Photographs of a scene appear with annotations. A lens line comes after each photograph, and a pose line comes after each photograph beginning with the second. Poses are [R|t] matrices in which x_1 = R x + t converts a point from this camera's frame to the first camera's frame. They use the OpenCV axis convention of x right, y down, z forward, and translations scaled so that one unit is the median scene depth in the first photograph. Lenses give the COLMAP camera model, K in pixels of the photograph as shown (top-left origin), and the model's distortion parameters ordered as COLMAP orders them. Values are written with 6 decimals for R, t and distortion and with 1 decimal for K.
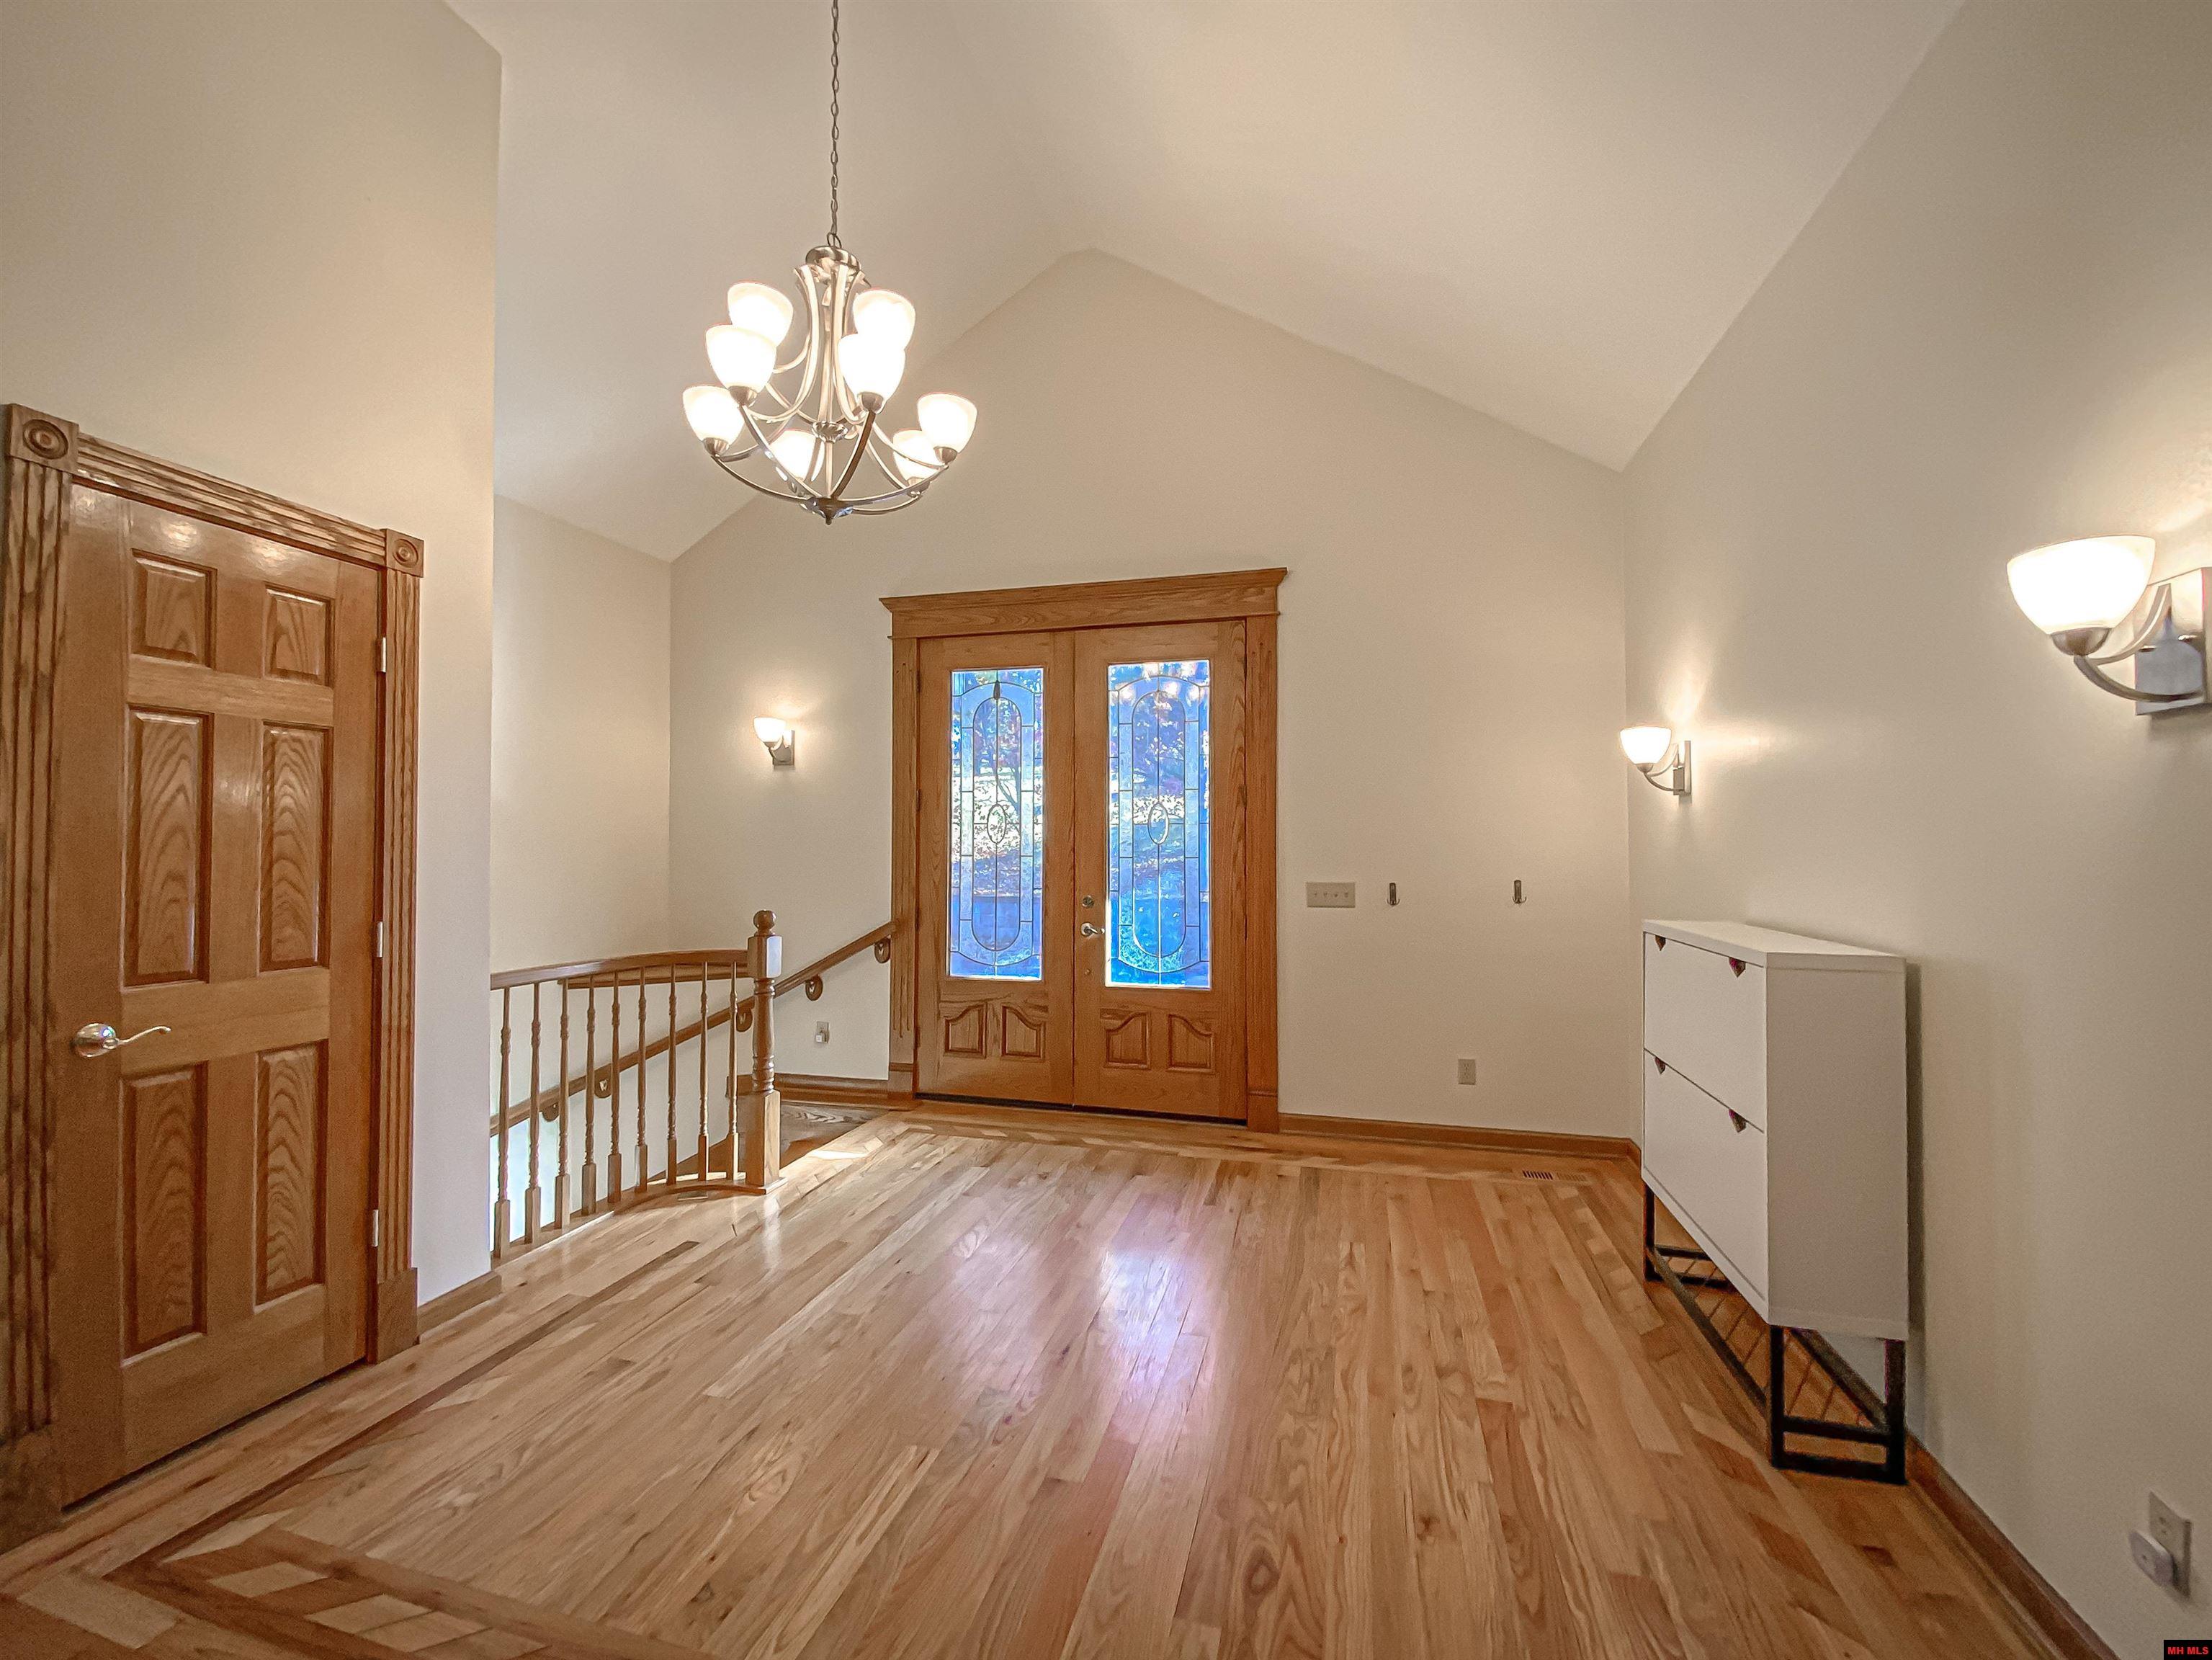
lens RADIAL K [[913.4, 0, 1106.0], [0, 913.4, 830.0], [0, 0, 1]] dist [0.022562, -0.014735]
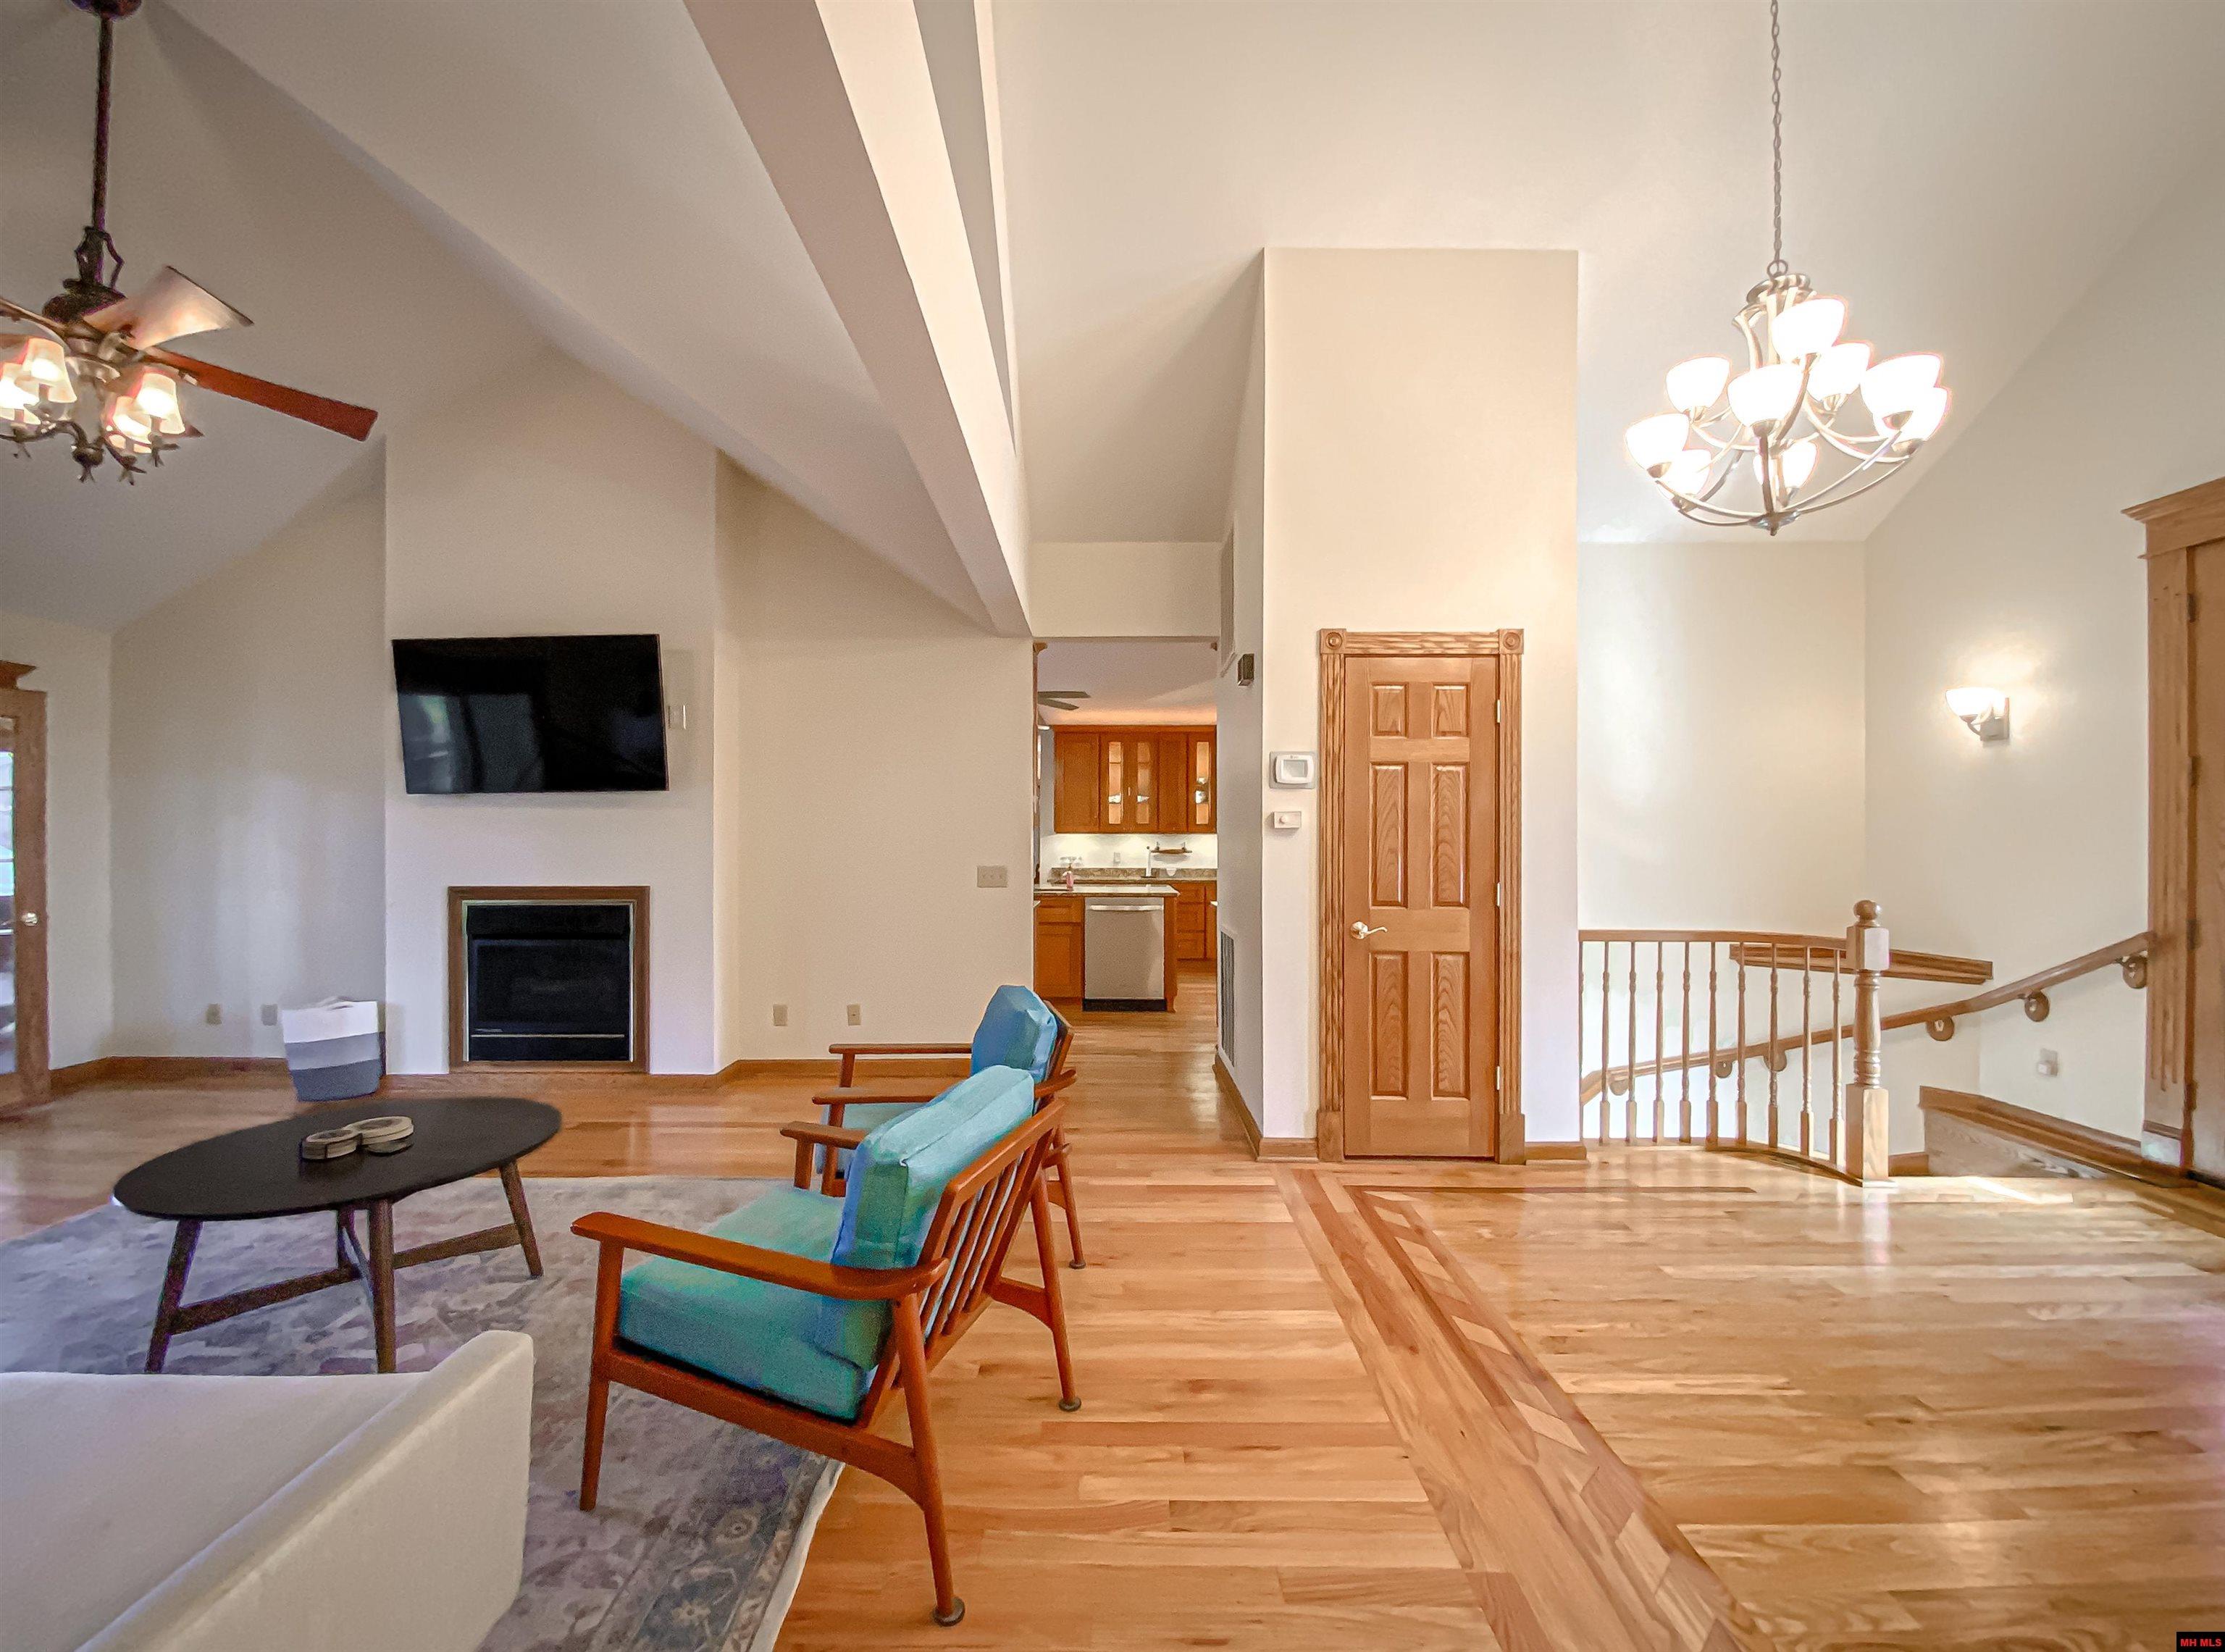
lens RADIAL K [[942.0, 0, 1112.5], [0, 942.0, 826.0], [0, 0, 1]] dist [-0.000208, -0.000150]
pose [[0.266438, -0.014855, -0.963738, 0.567563], [0.017973, 0.999784, -0.010442, 0.007941], [0.963685, -0.014539, 0.266647, -0.053309]]
